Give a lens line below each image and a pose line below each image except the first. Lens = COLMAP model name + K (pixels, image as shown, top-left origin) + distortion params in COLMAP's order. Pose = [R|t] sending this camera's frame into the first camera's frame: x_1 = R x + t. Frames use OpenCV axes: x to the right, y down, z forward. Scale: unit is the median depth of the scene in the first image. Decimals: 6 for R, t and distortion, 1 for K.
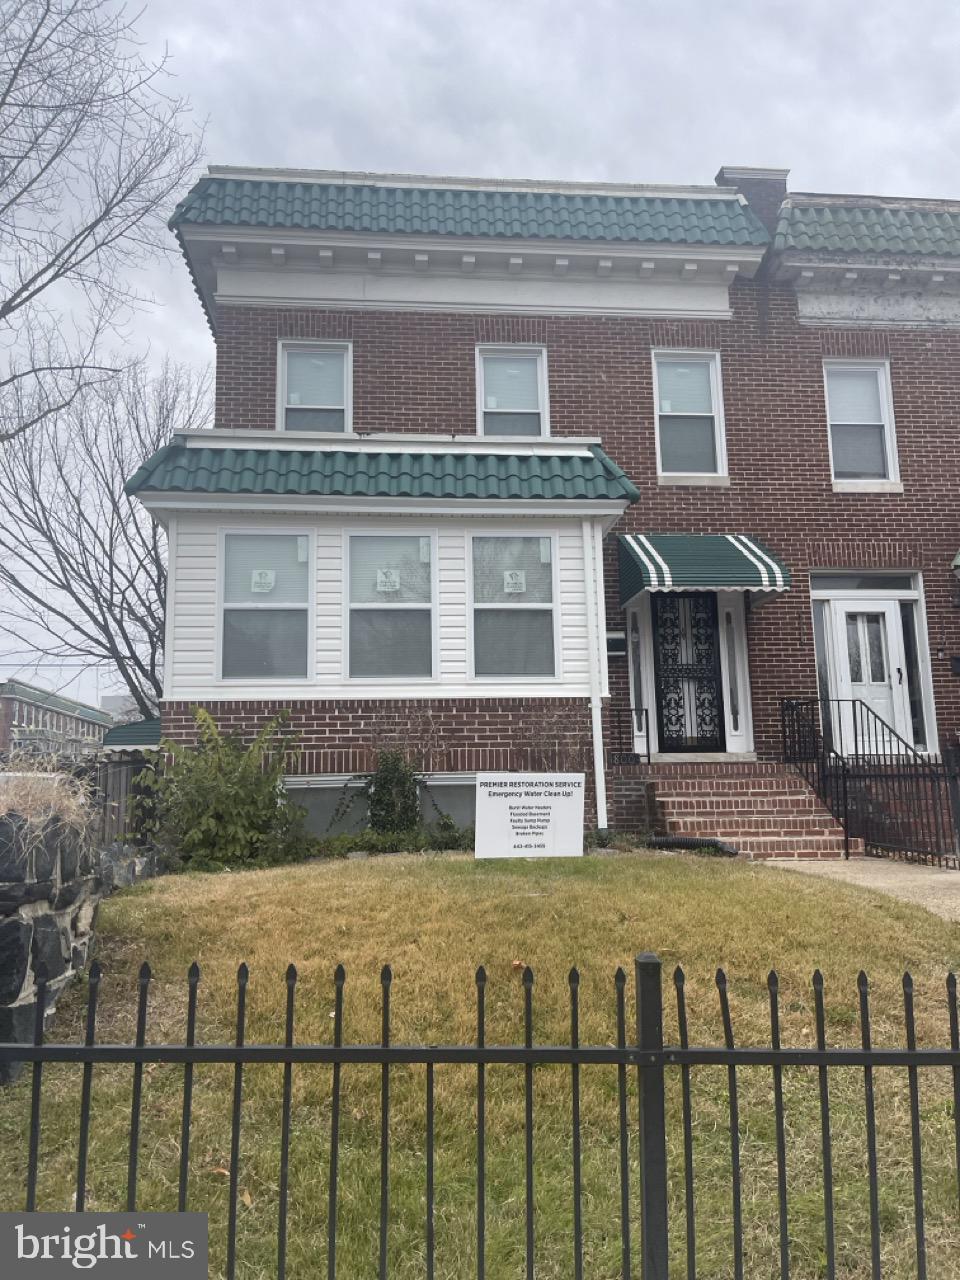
lens RADIAL K [[967.1, 0, 476.5], [0, 967.1, 635.5], [0, 0, 1]] dist [0.067711, -0.081527]
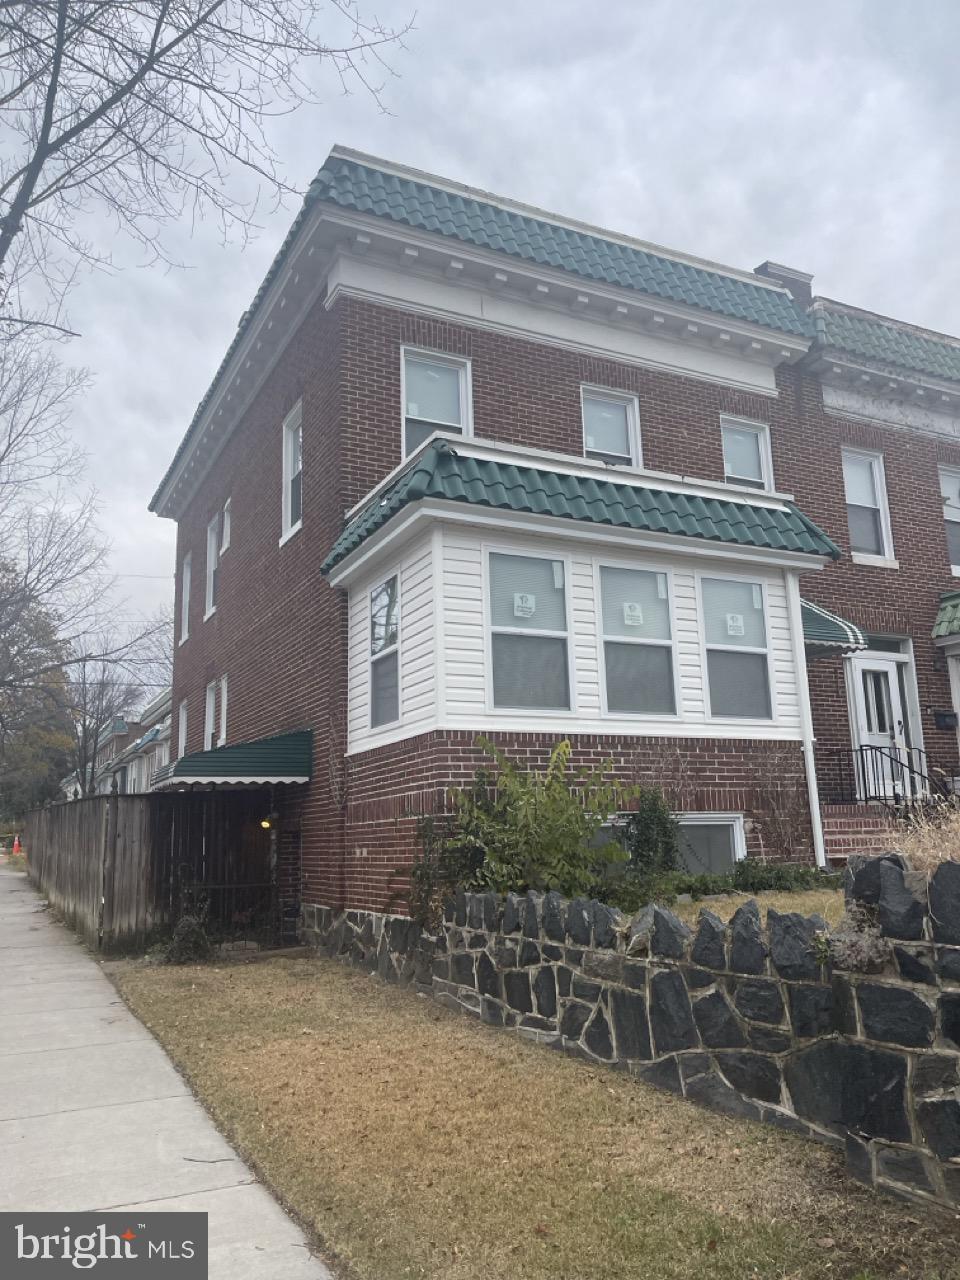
lens RADIAL K [[967.1, 0, 476.5], [0, 967.1, 635.5], [0, 0, 1]] dist [0.067711, -0.081527]
pose [[0.928018, 0.069328, 0.366027, -0.591021], [-0.056088, 0.997333, -0.046697, 0.018950], [-0.368288, 0.022806, 0.929432, 0.143438]]
